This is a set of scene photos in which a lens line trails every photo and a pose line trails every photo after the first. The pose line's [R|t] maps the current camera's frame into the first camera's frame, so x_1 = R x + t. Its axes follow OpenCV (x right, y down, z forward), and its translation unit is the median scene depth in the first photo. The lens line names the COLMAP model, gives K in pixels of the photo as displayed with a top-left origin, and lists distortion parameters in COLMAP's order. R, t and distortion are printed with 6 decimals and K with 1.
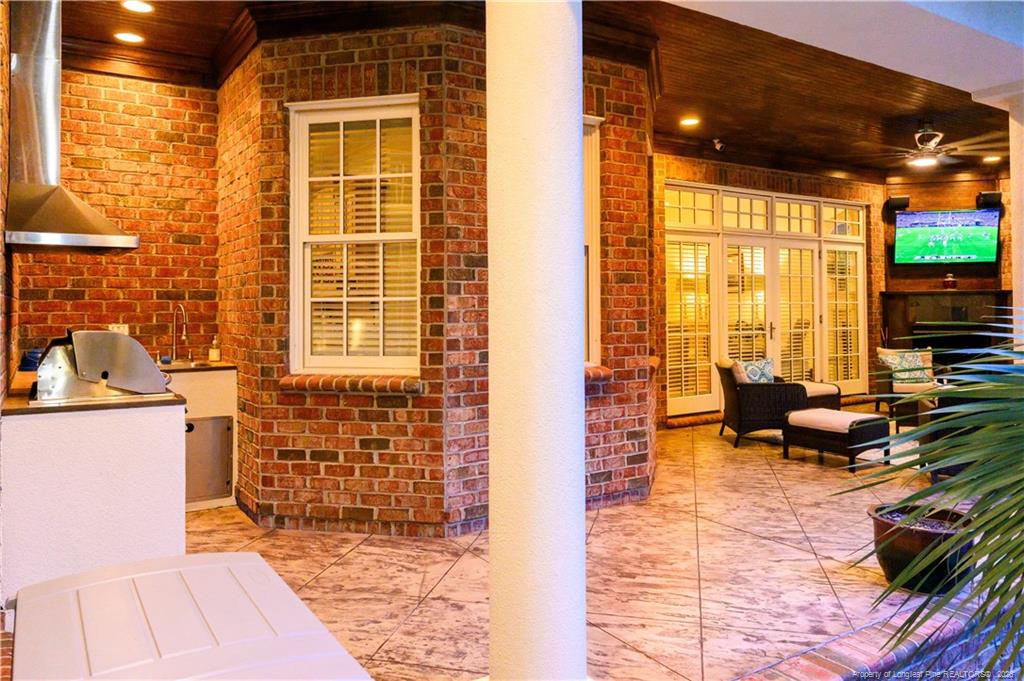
lens RADIAL K [[707.8, 0, 517.7], [0, 707.8, 306.4], [0, 0, 1]] dist [-0.004751, -0.001578]
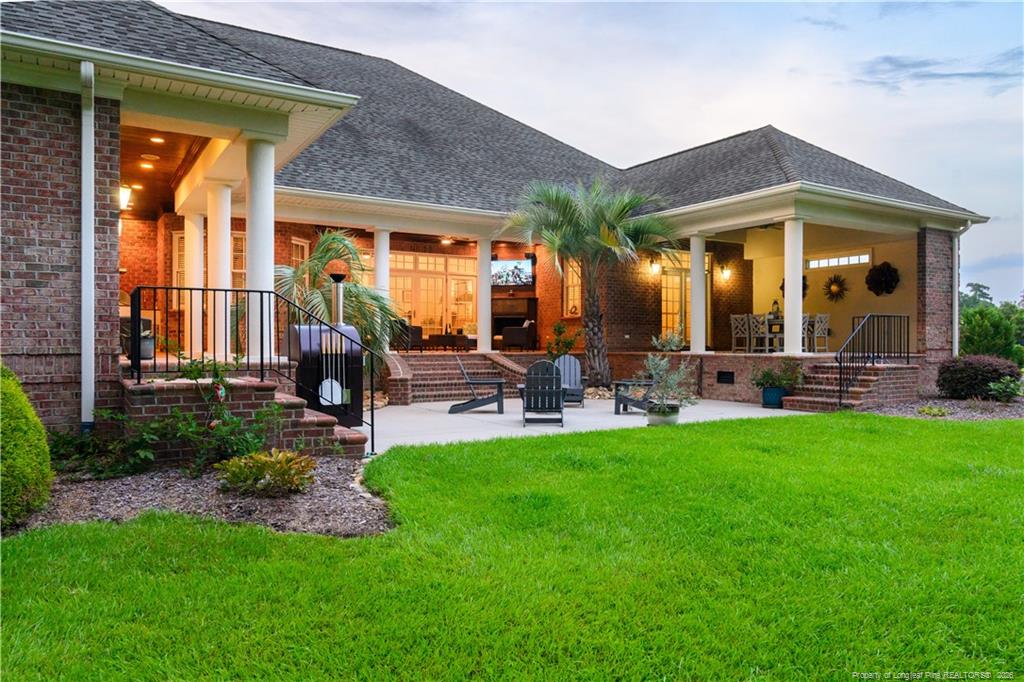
lens RADIAL K [[691.8, 0, 512.0], [0, 691.8, 341.0], [0, 0, 1]] dist [-0.003791, -0.000179]
pose [[0.999410, 0.009035, -0.033135, 0.742274], [-0.009167, 0.999951, -0.003835, 0.126263], [0.033099, 0.004136, 0.999444, -1.183164]]
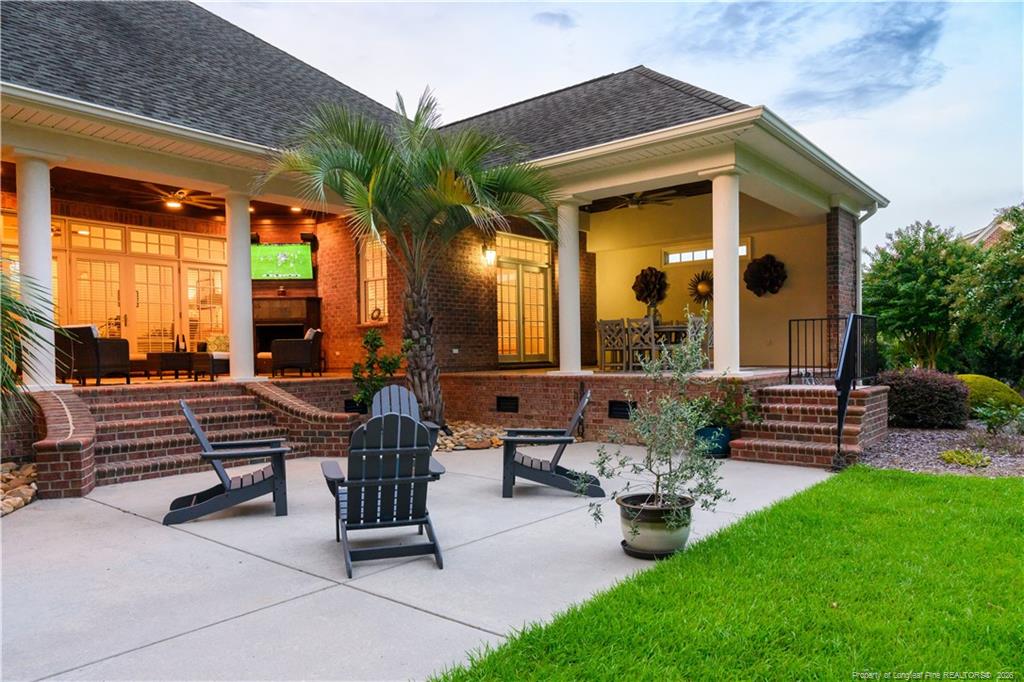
lens RADIAL K [[681.7, 0, 498.5], [0, 681.7, 371.3], [0, 0, 1]] dist [-0.005052, -0.000032]
pose [[0.959304, -0.013838, 0.282035, 0.696993], [0.008125, 0.999738, 0.021415, 0.114978], [-0.282257, -0.018252, 0.959165, -0.552470]]
